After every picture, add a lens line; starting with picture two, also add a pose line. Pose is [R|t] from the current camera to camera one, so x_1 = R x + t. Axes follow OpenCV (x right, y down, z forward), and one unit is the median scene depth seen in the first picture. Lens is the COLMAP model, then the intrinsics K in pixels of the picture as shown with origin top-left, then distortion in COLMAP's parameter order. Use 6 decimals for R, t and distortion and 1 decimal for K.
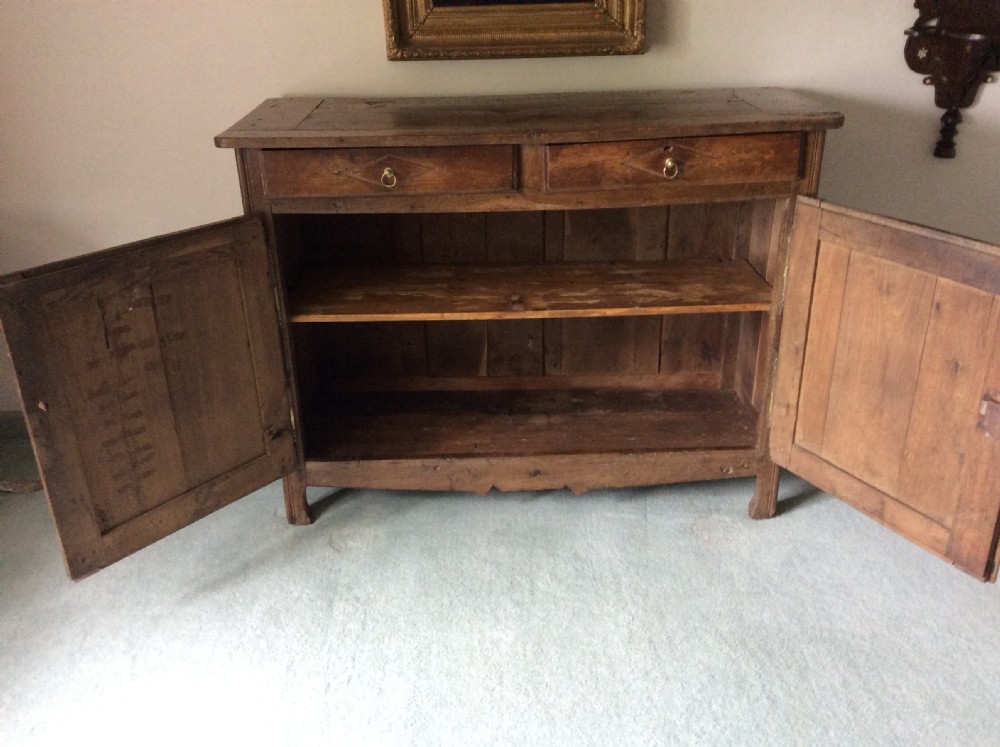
lens RADIAL K [[903.6, 0, 506.5], [0, 903.6, 368.1], [0, 0, 1]] dist [0.201776, -0.395883]
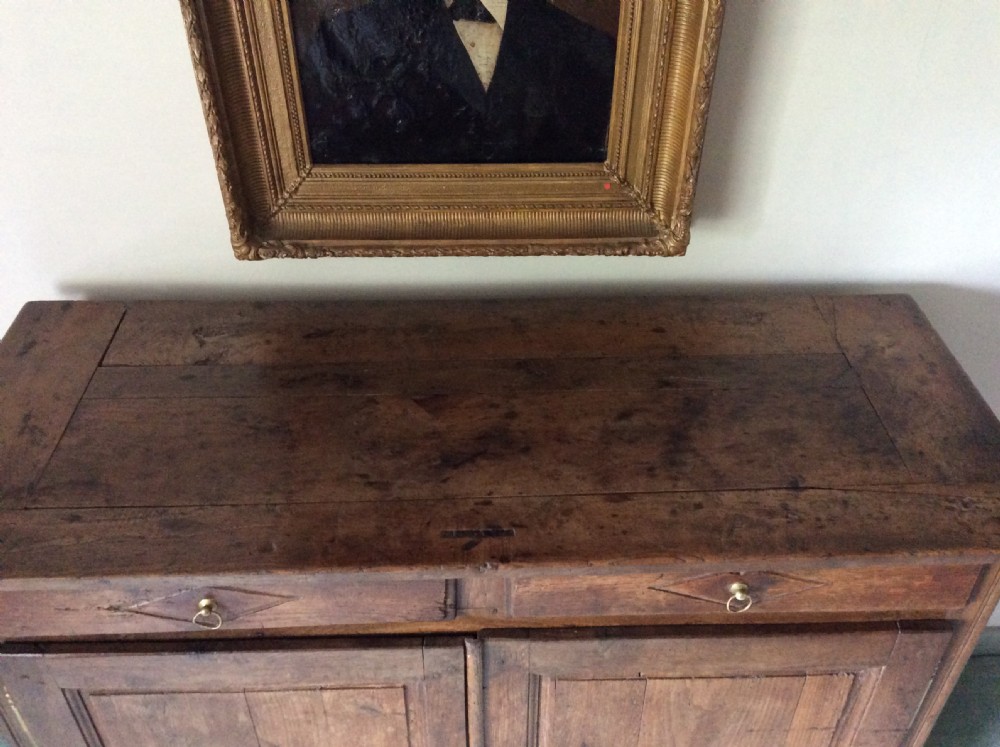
lens RADIAL K [[903.6, 0, 506.5], [0, 903.6, 368.1], [0, 0, 1]] dist [0.201776, -0.395883]
pose [[0.999283, 0.011541, 0.036052, 0.019039], [-0.019737, 0.971535, 0.236071, -0.420805], [-0.032302, -0.236613, 0.971067, 0.453318]]
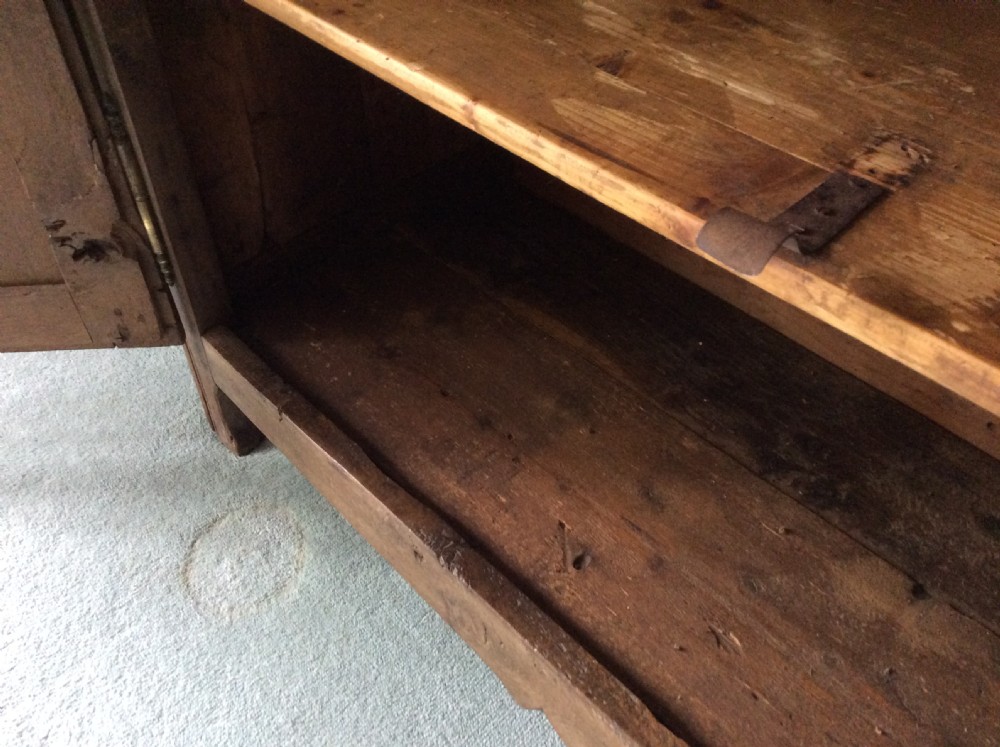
lens RADIAL K [[903.6, 0, 506.5], [0, 903.6, 368.1], [0, 0, 1]] dist [0.201776, -0.395883]
pose [[0.694090, 0.520465, -0.497349, 0.073591], [-0.312064, 0.840113, 0.443651, -0.103478], [0.648734, -0.152729, 0.745532, 0.812025]]
